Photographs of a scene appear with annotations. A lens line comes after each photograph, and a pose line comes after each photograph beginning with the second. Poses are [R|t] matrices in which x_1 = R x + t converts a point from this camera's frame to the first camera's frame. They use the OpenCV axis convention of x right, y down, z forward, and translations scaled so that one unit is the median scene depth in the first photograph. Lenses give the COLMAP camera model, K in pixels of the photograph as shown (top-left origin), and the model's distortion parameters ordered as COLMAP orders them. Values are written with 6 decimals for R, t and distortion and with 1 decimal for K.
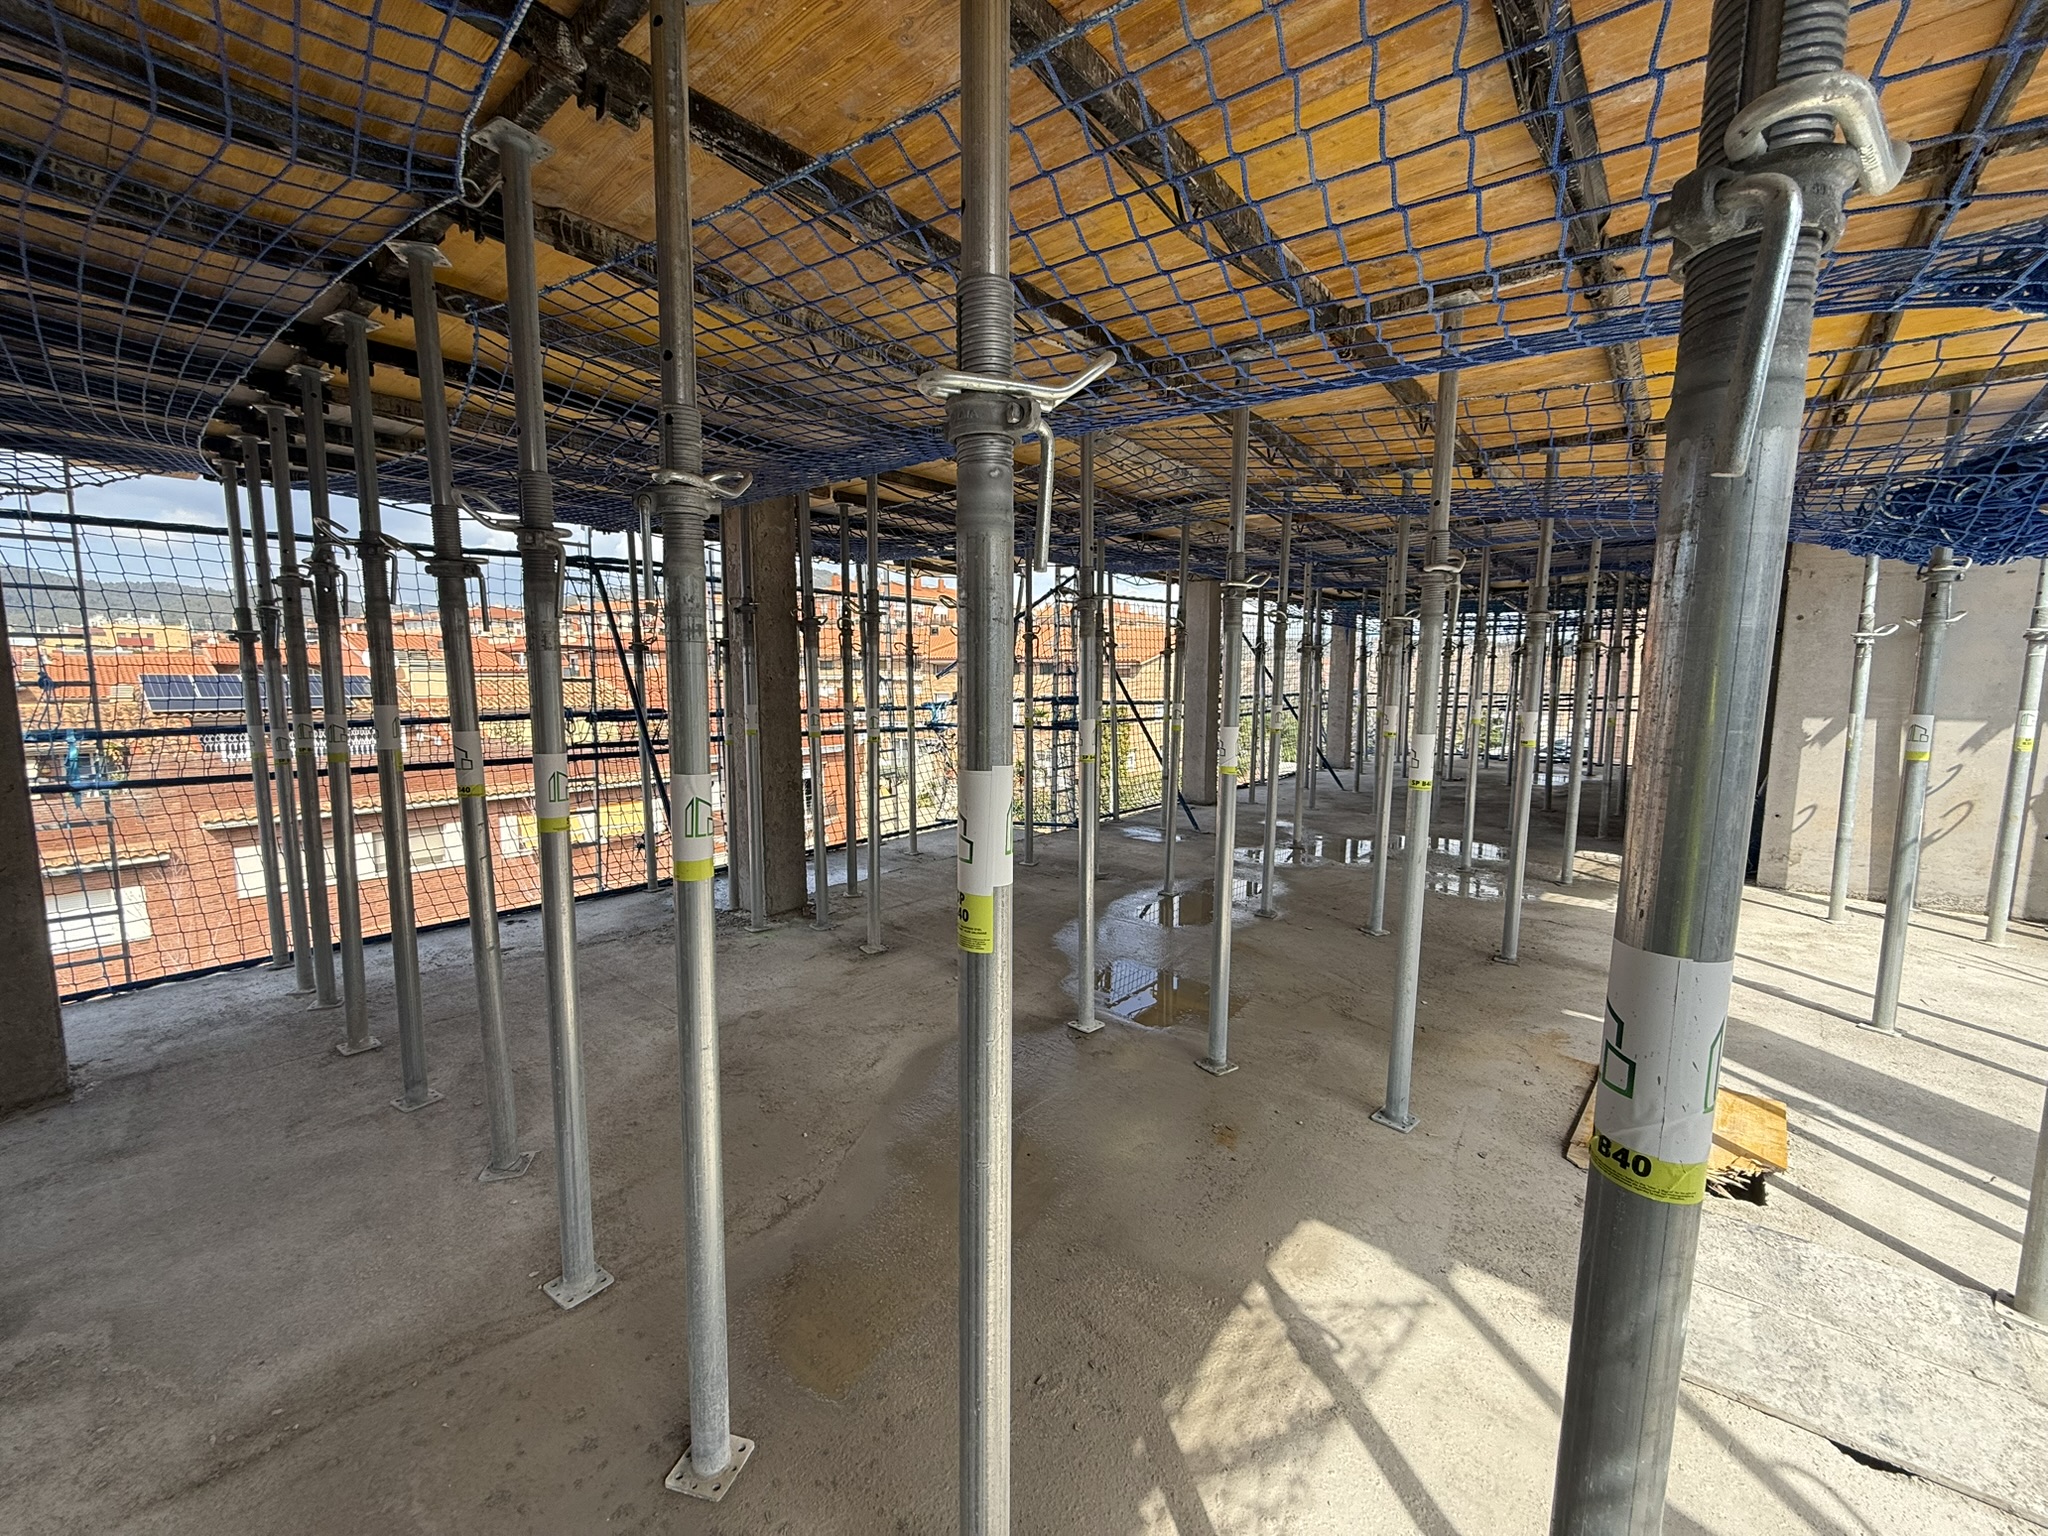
lens RADIAL K [[819.3, 0, 1022.9], [0, 819.3, 763.8], [0, 0, 1]] dist [-0.000086, 0.000227]
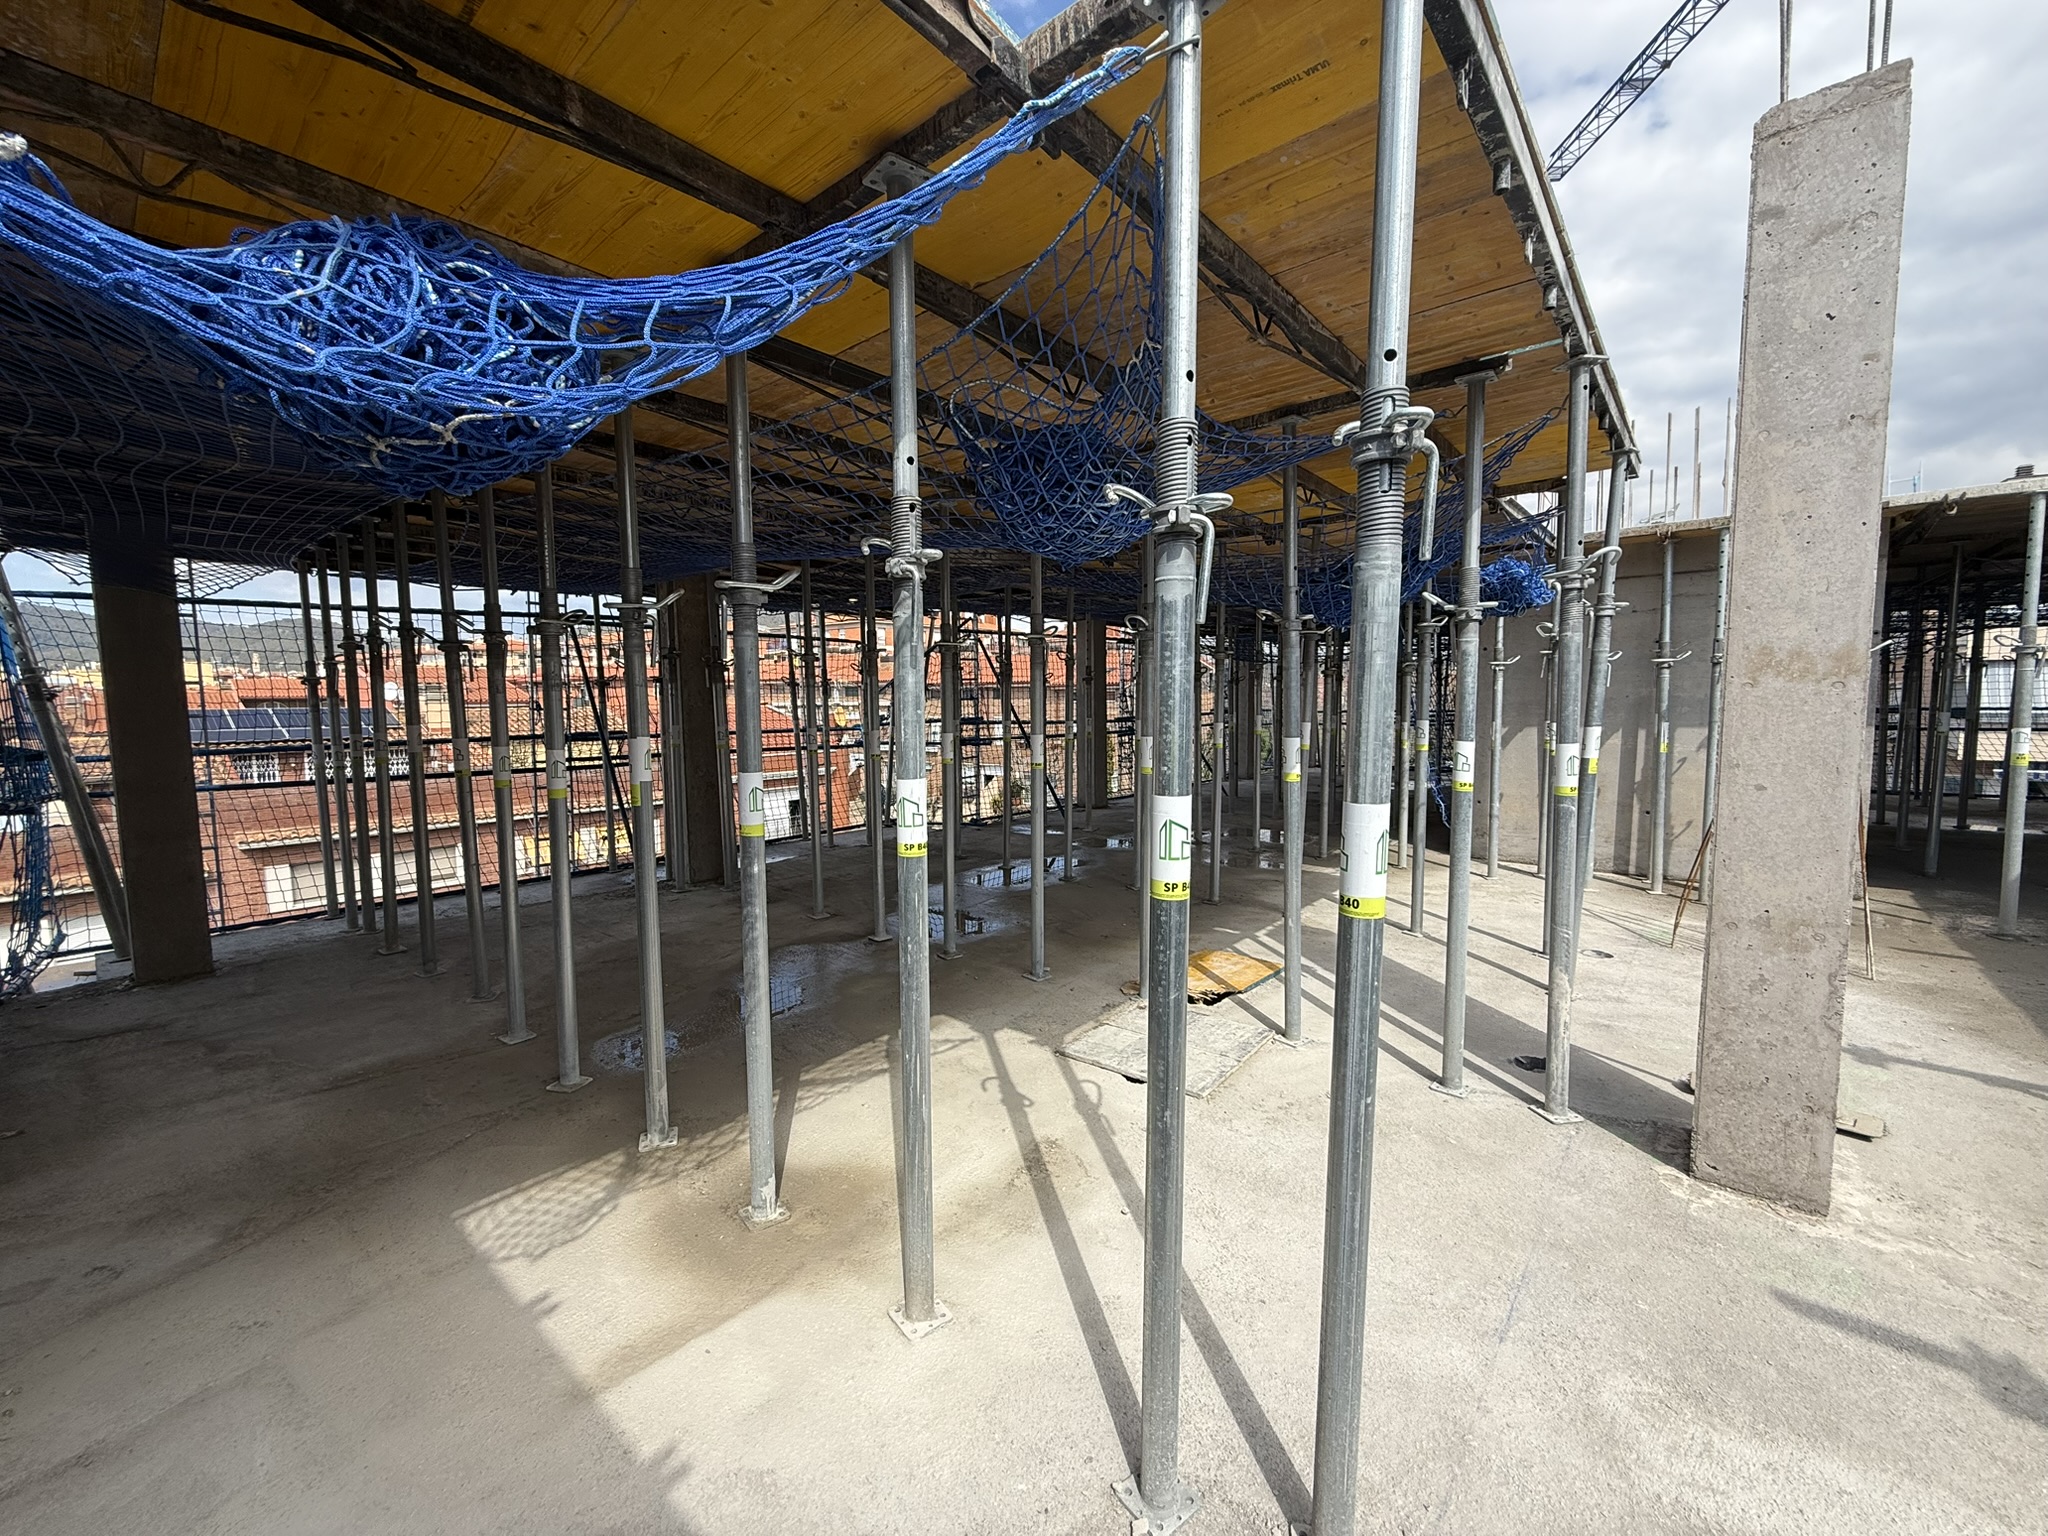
lens RADIAL K [[819.3, 0, 1016.8], [0, 819.3, 750.7], [0, 0, 1]] dist [-0.000086, 0.000227]
pose [[0.999793, -0.011615, -0.016701, 0.258296], [0.010835, 0.998879, -0.046071, 0.039407], [0.017217, 0.045880, 0.998799, -0.353423]]
